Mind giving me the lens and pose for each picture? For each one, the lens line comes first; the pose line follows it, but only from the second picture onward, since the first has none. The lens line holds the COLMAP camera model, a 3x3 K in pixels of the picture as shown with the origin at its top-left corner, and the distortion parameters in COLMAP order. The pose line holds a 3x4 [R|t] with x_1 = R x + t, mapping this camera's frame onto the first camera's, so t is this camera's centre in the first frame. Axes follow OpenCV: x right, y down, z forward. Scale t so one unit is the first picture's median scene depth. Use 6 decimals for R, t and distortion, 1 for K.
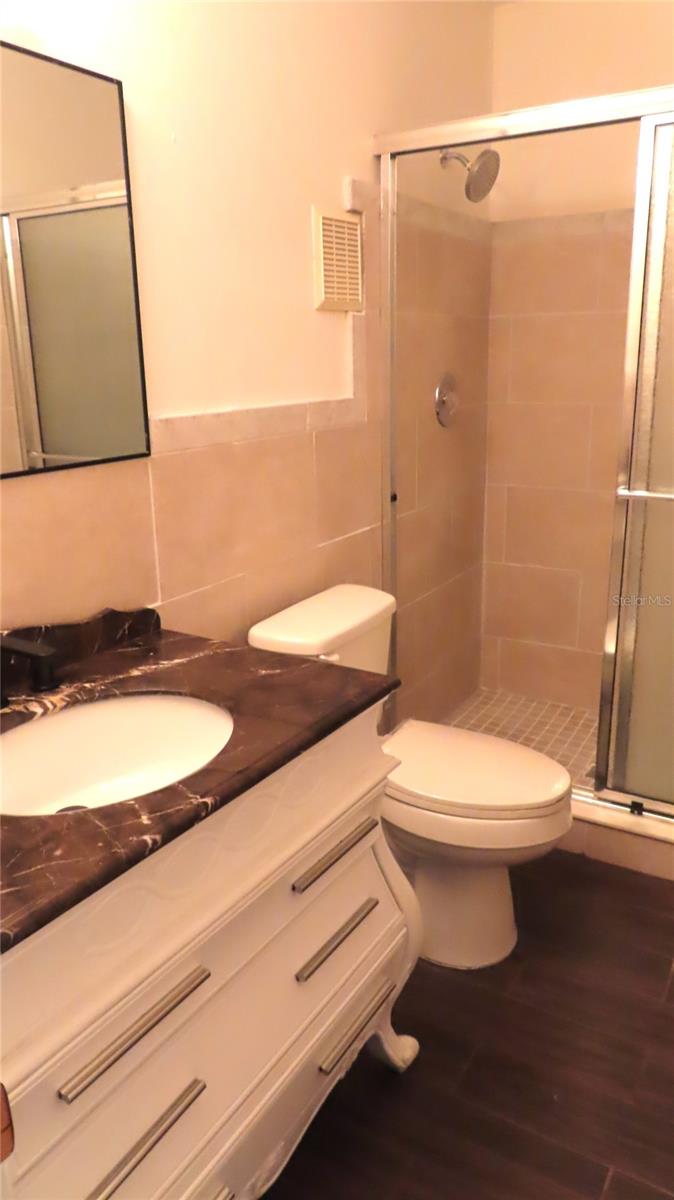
lens RADIAL K [[860.1, 0, 337.0], [0, 860.1, 600.0], [0, 0, 1]] dist [-0.000156, -0.003609]
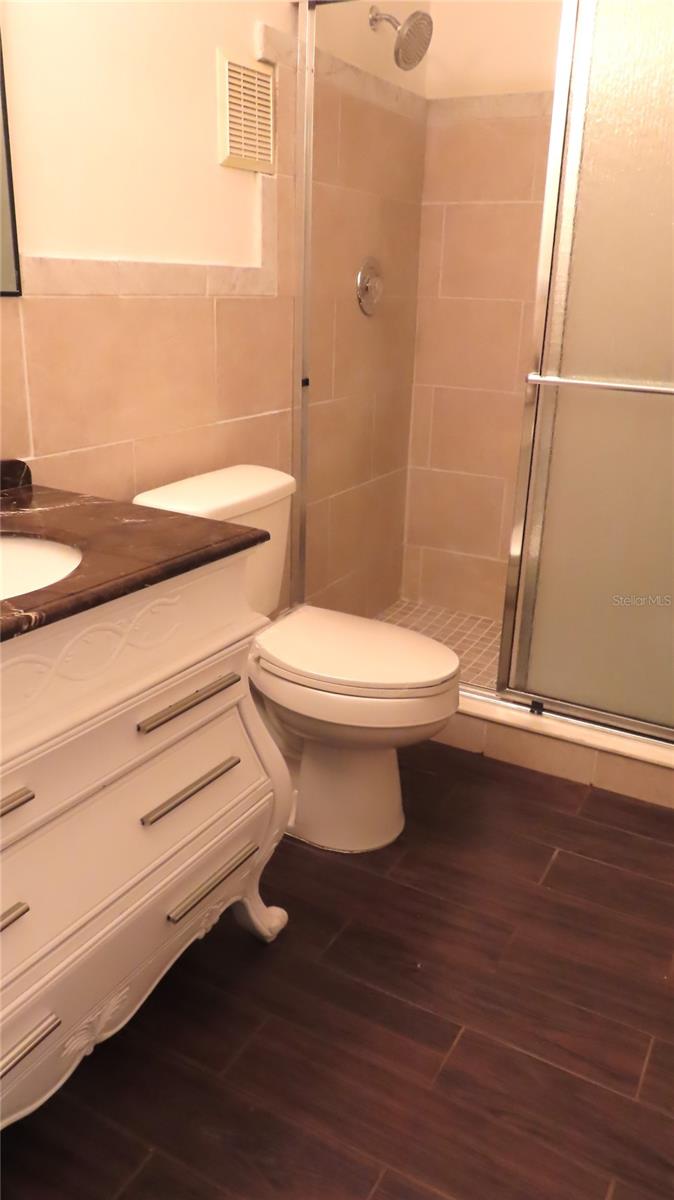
lens RADIAL K [[894.4, 0, 337.0], [0, 894.4, 600.0], [0, 0, 1]] dist [0.000032, -0.000122]
pose [[0.998299, 0.034783, 0.046797, 0.073135], [-0.037500, 0.997584, 0.058485, 0.073383], [-0.044650, -0.060140, 0.997191, -0.007628]]
